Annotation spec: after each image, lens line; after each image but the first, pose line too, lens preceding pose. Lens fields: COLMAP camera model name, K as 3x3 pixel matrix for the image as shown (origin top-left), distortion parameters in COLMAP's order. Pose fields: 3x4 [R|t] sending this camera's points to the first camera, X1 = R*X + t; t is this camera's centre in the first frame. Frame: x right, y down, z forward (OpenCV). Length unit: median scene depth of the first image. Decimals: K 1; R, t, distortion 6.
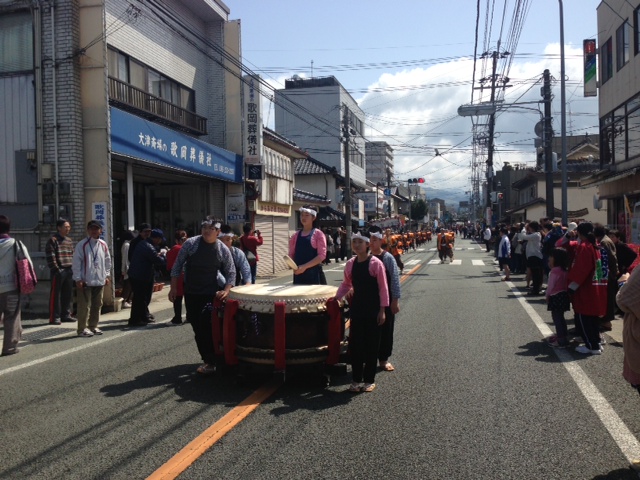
lens RADIAL K [[590.6, 0, 320.0], [0, 590.6, 240.0], [0, 0, 1]] dist [0.153771, -0.258633]
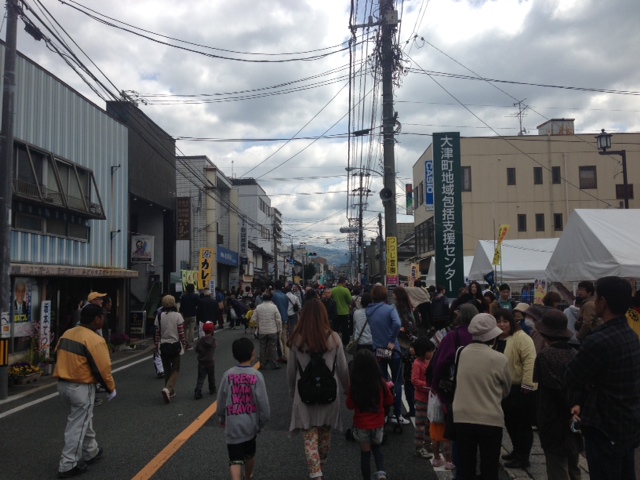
lens RADIAL K [[590.6, 0, 320.0], [0, 590.6, 240.0], [0, 0, 1]] dist [0.153771, -0.258633]
pose [[0.980717, 0.013475, 0.194968, -0.311949], [0.005223, 0.995457, -0.095069, 0.010549], [-0.195364, 0.094254, 0.976191, -1.298893]]
